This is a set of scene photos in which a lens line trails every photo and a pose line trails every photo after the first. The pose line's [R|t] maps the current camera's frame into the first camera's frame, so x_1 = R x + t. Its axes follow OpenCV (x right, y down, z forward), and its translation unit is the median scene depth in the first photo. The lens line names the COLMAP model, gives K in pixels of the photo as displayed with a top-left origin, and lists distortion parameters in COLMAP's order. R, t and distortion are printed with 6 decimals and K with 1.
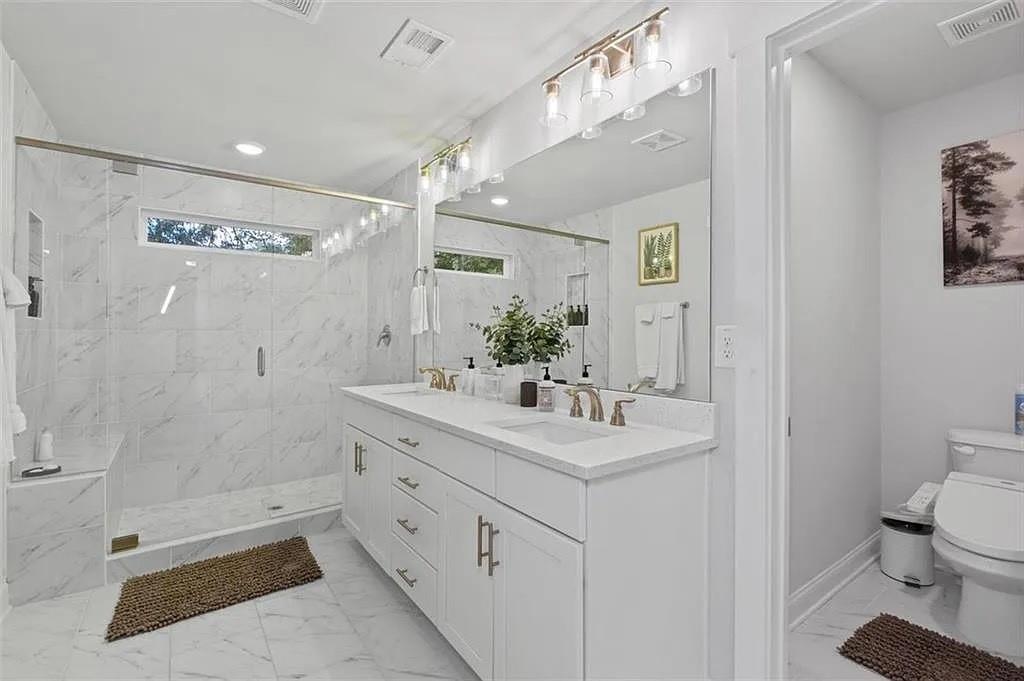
lens RADIAL K [[457.8, 0, 513.3], [0, 457.8, 329.8], [0, 0, 1]] dist [-0.001572, -0.000047]
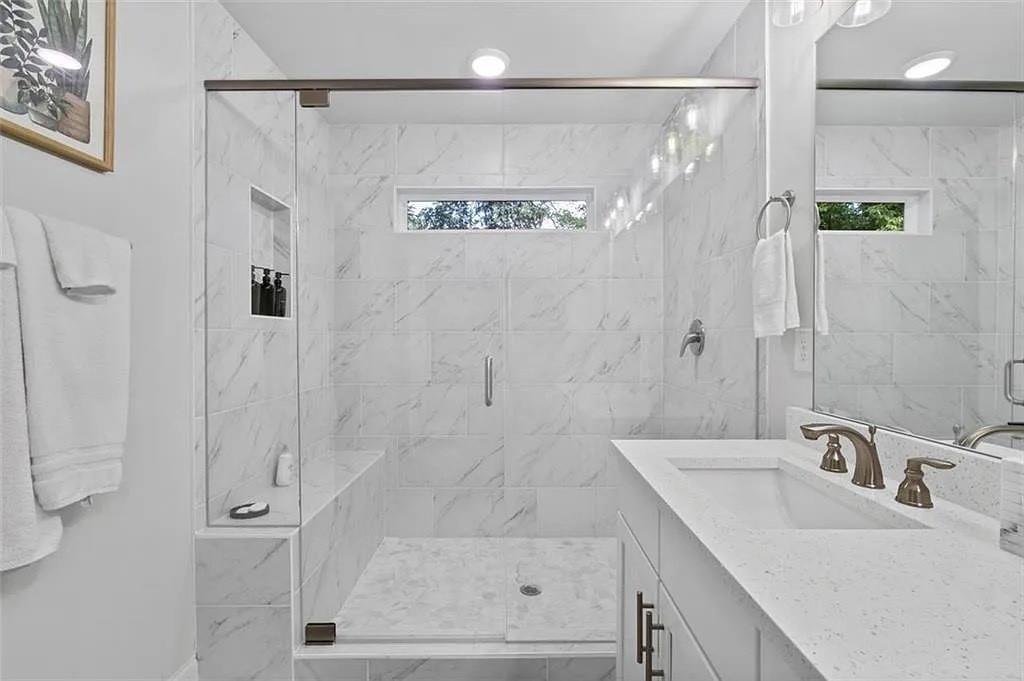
lens RADIAL K [[457.8, 0, 513.3], [0, 457.8, 329.8], [0, 0, 1]] dist [-0.001572, -0.000047]
pose [[0.812584, -0.007825, -0.582792, -0.141119], [0.005488, 0.999968, -0.005774, 0.004010], [0.582818, 0.001494, 0.812601, 0.433763]]
